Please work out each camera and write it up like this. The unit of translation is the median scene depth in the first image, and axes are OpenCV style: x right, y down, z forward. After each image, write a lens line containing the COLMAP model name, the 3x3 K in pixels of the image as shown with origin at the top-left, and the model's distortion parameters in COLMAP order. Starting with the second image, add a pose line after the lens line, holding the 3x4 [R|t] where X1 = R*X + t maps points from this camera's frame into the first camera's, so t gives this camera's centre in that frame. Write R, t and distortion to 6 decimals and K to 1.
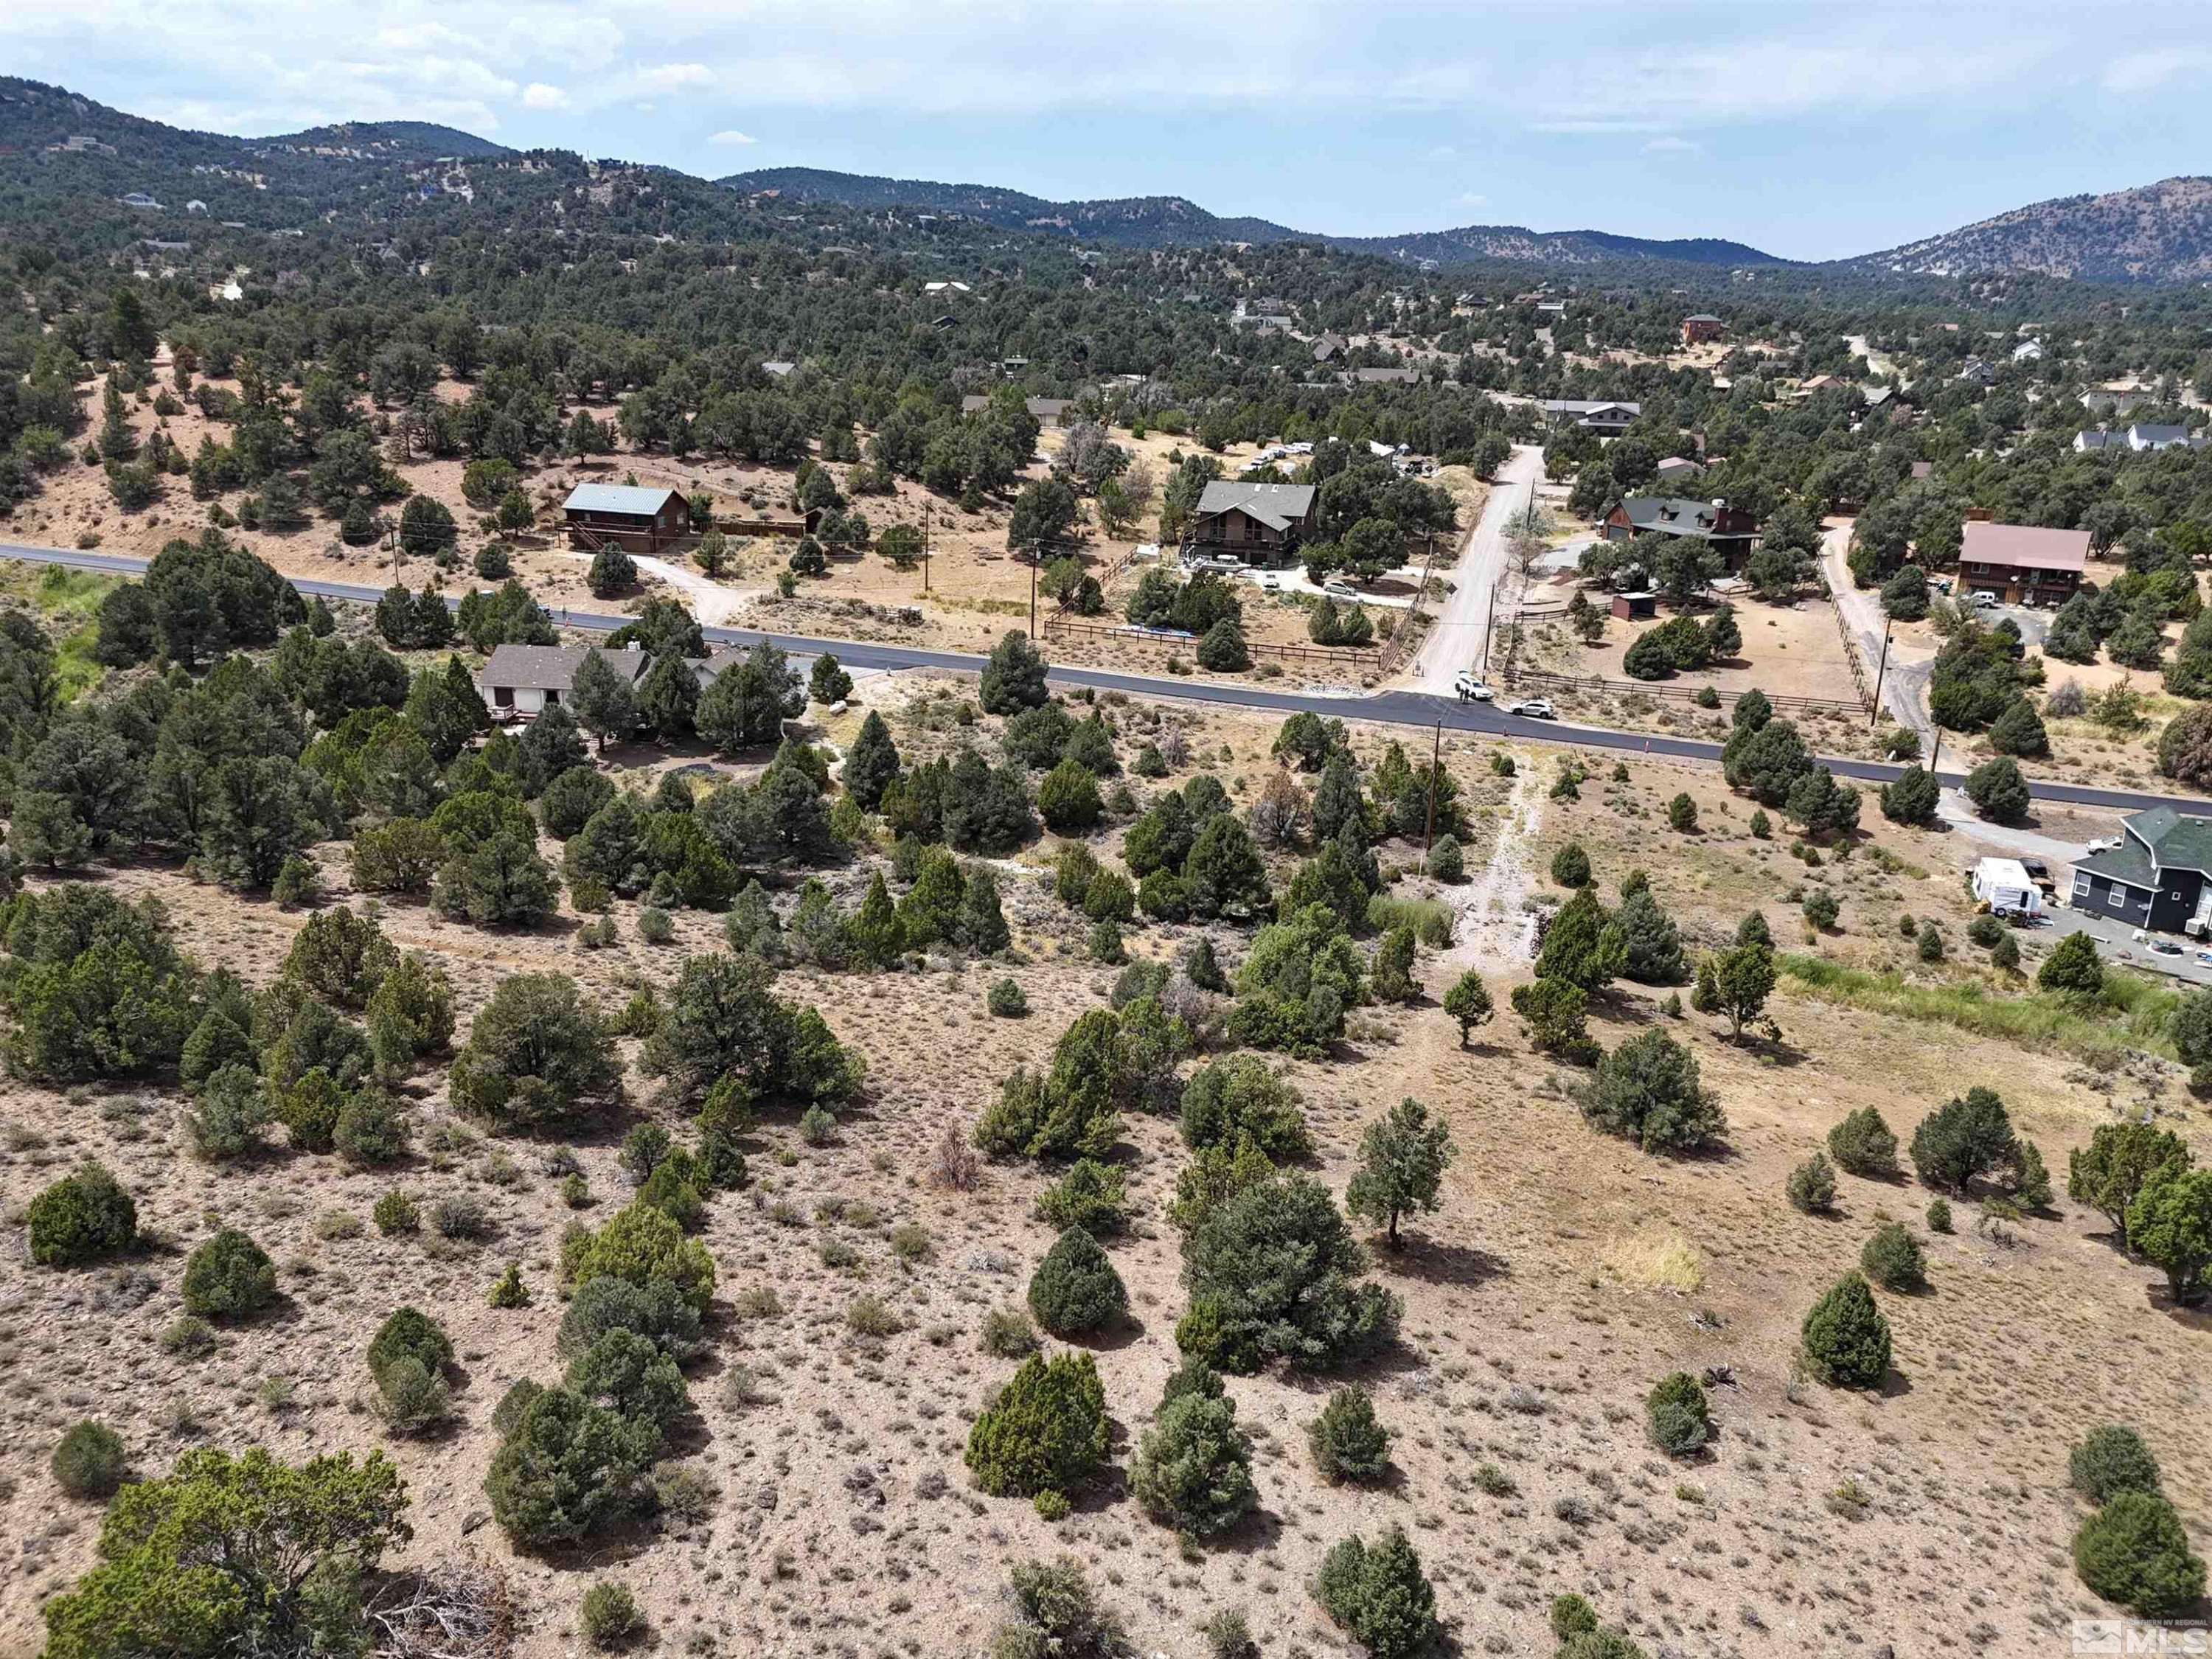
lens RADIAL K [[1623.1, 0, 1103.3], [0, 1623.1, 814.9], [0, 0, 1]] dist [0.068437, -0.070664]
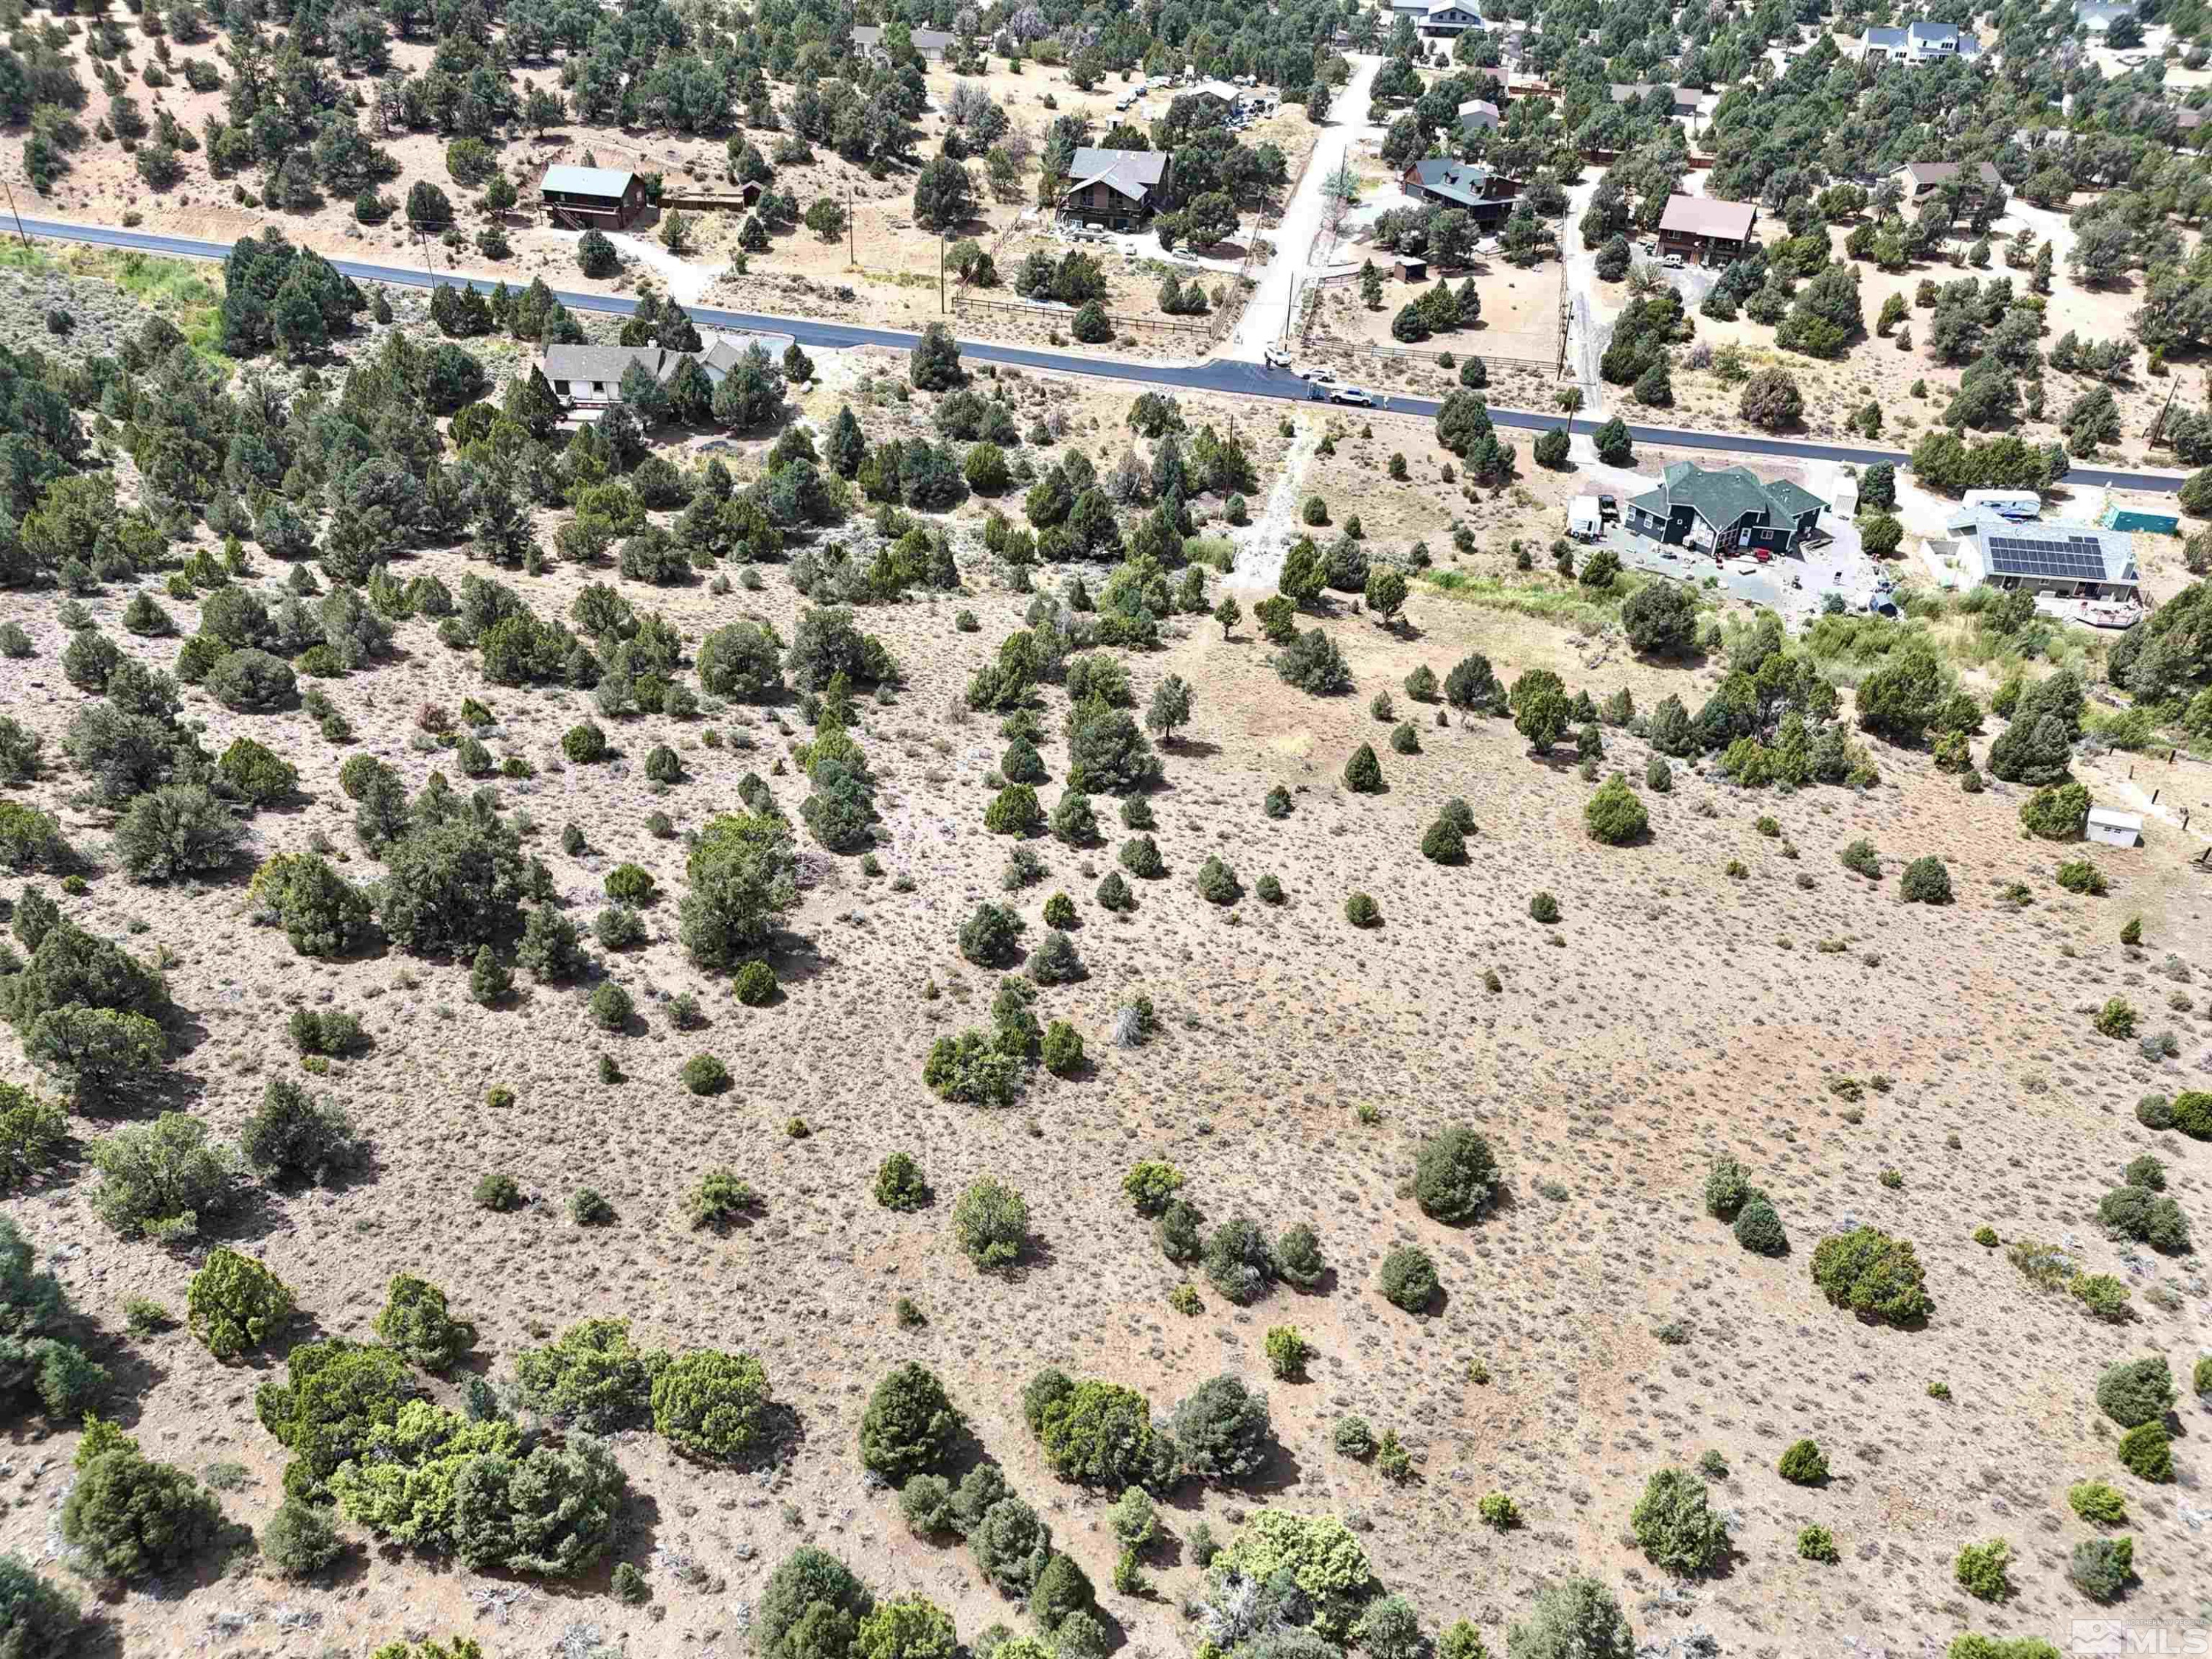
lens RADIAL K [[1623.1, 0, 1103.3], [0, 1623.1, 814.9], [0, 0, 1]] dist [0.068437, -0.070664]
pose [[0.997238, -0.037419, 0.064158, -0.013798], [0.018712, 0.962527, 0.270538, -0.066702], [-0.071877, -0.268590, 0.960569, -0.321852]]
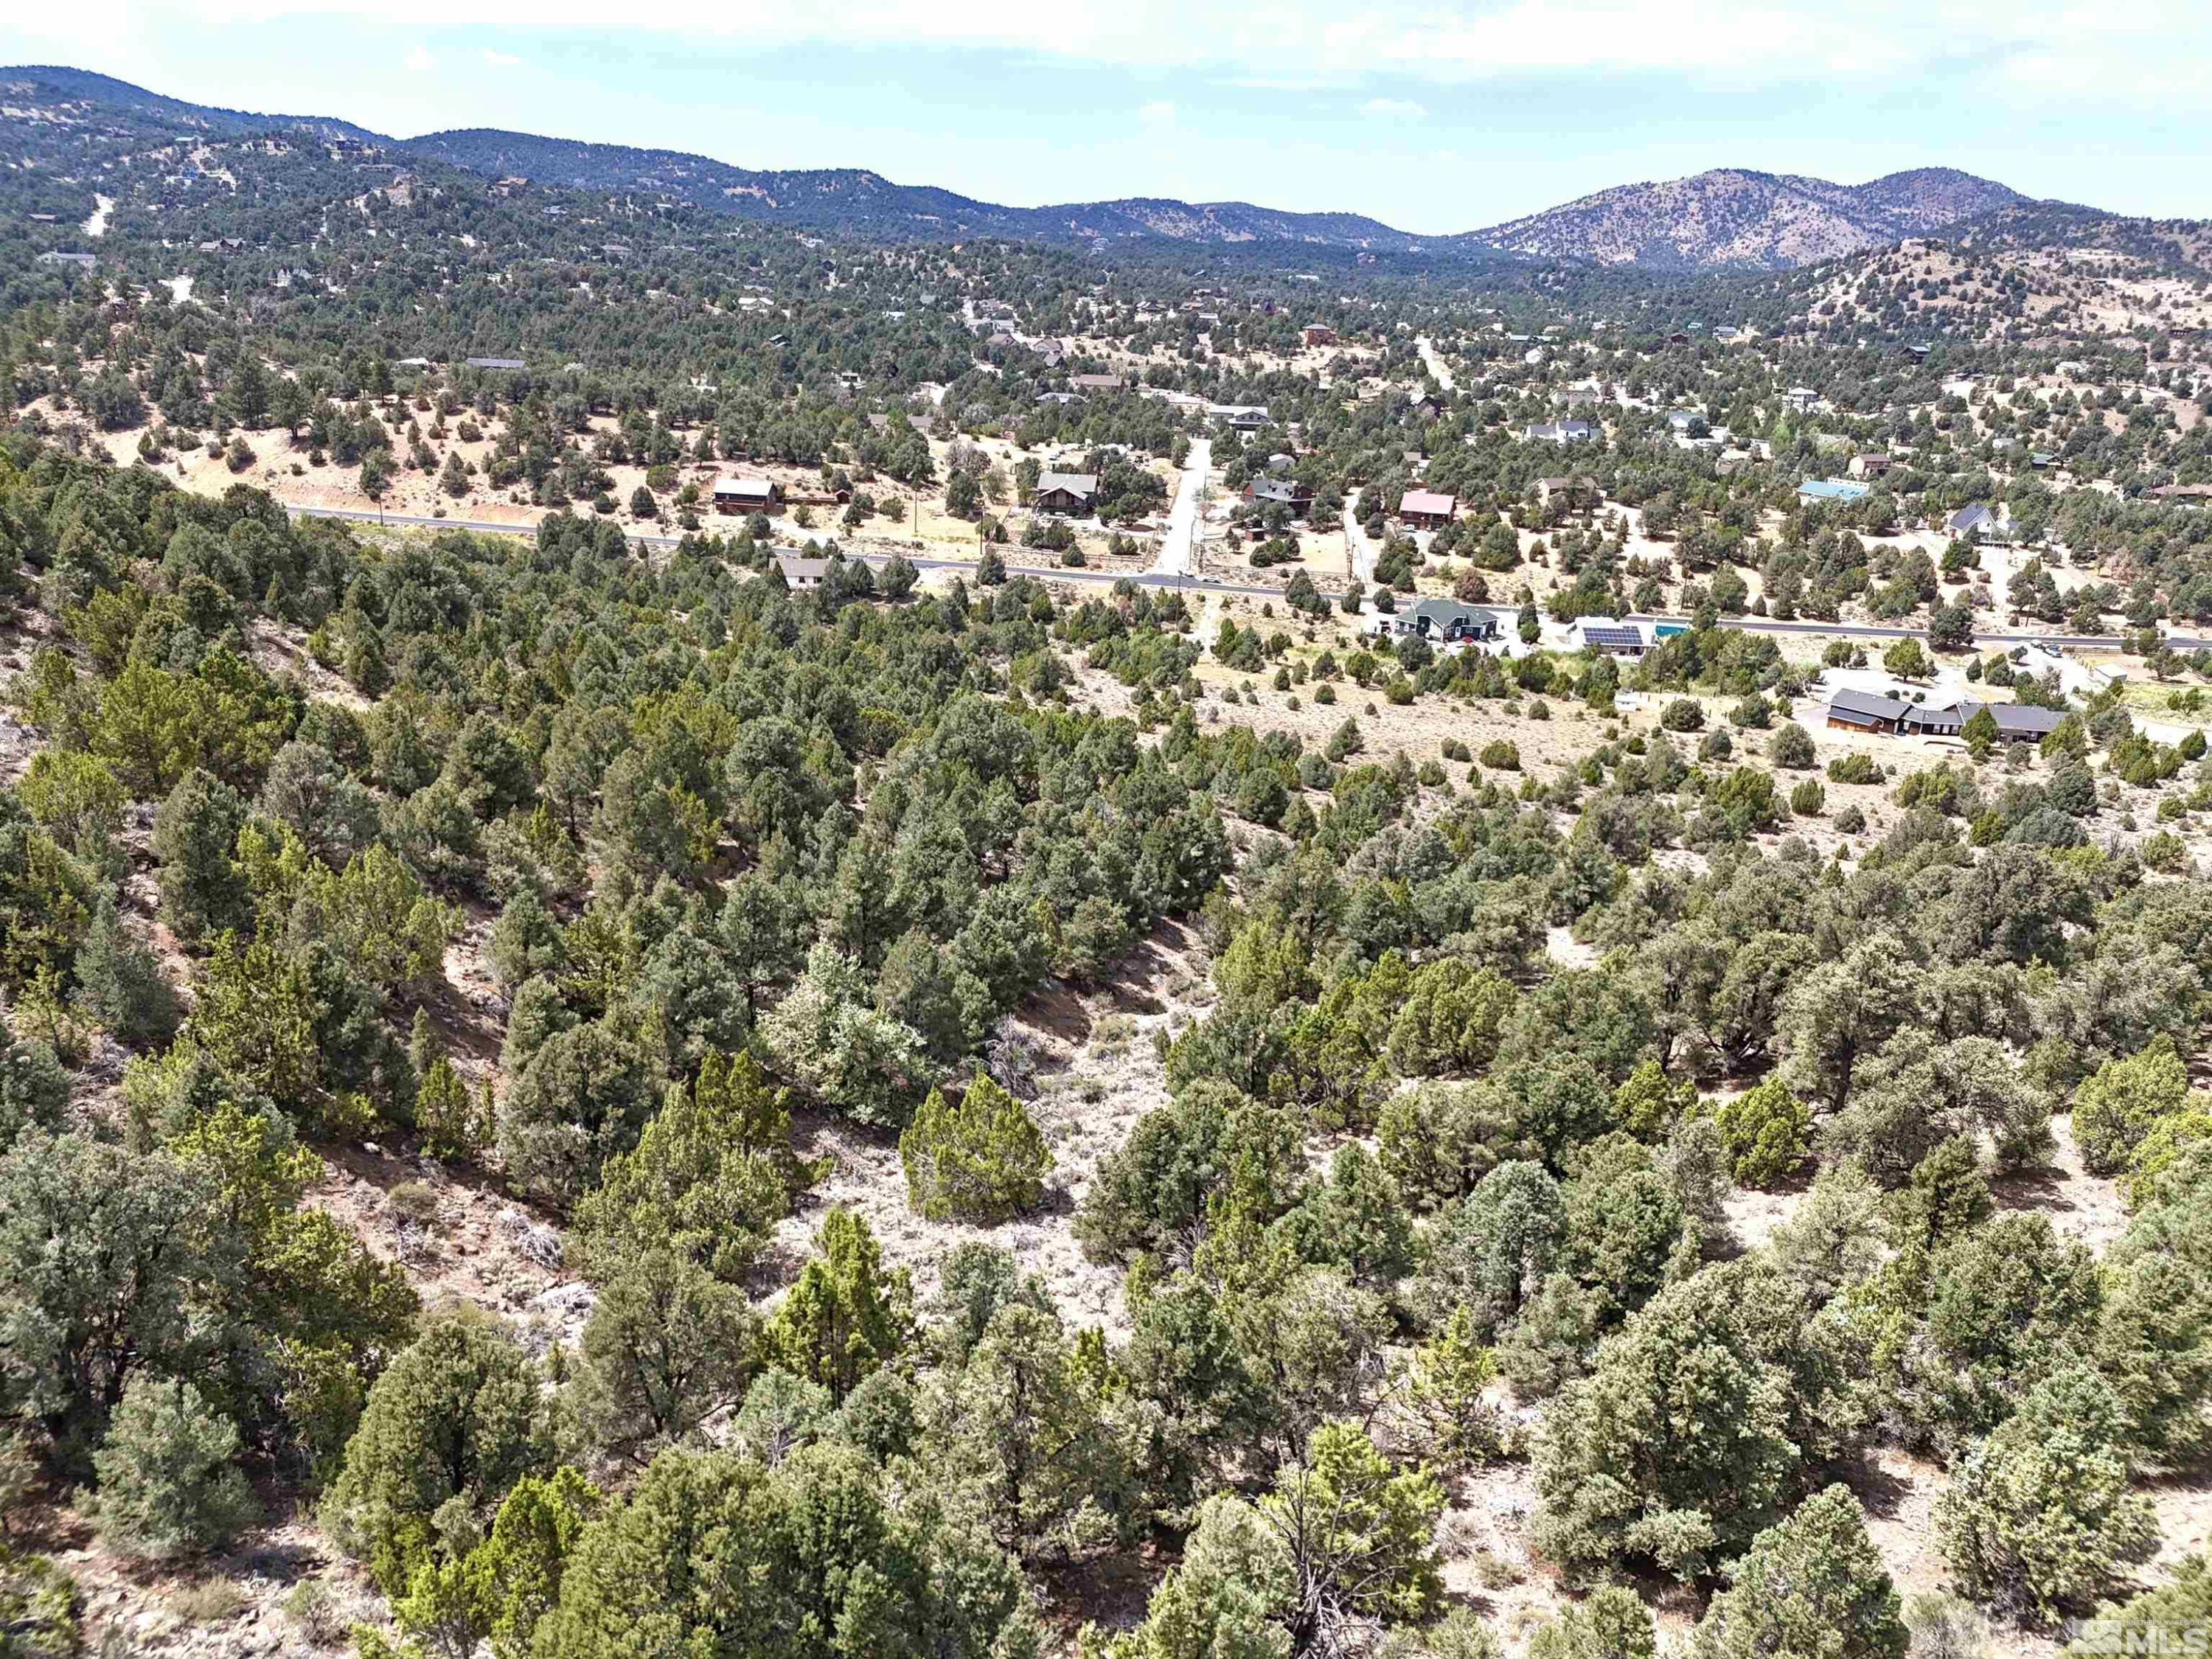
lens RADIAL K [[1617.1, 0, 1103.9], [0, 1617.1, 825.6], [0, 0, 1]] dist [0.074939, -0.079648]
pose [[0.980820, -0.052048, 0.187836, -0.270725], [0.045035, 0.998127, 0.041413, 0.147035], [-0.189639, -0.032160, 0.981327, -0.995650]]
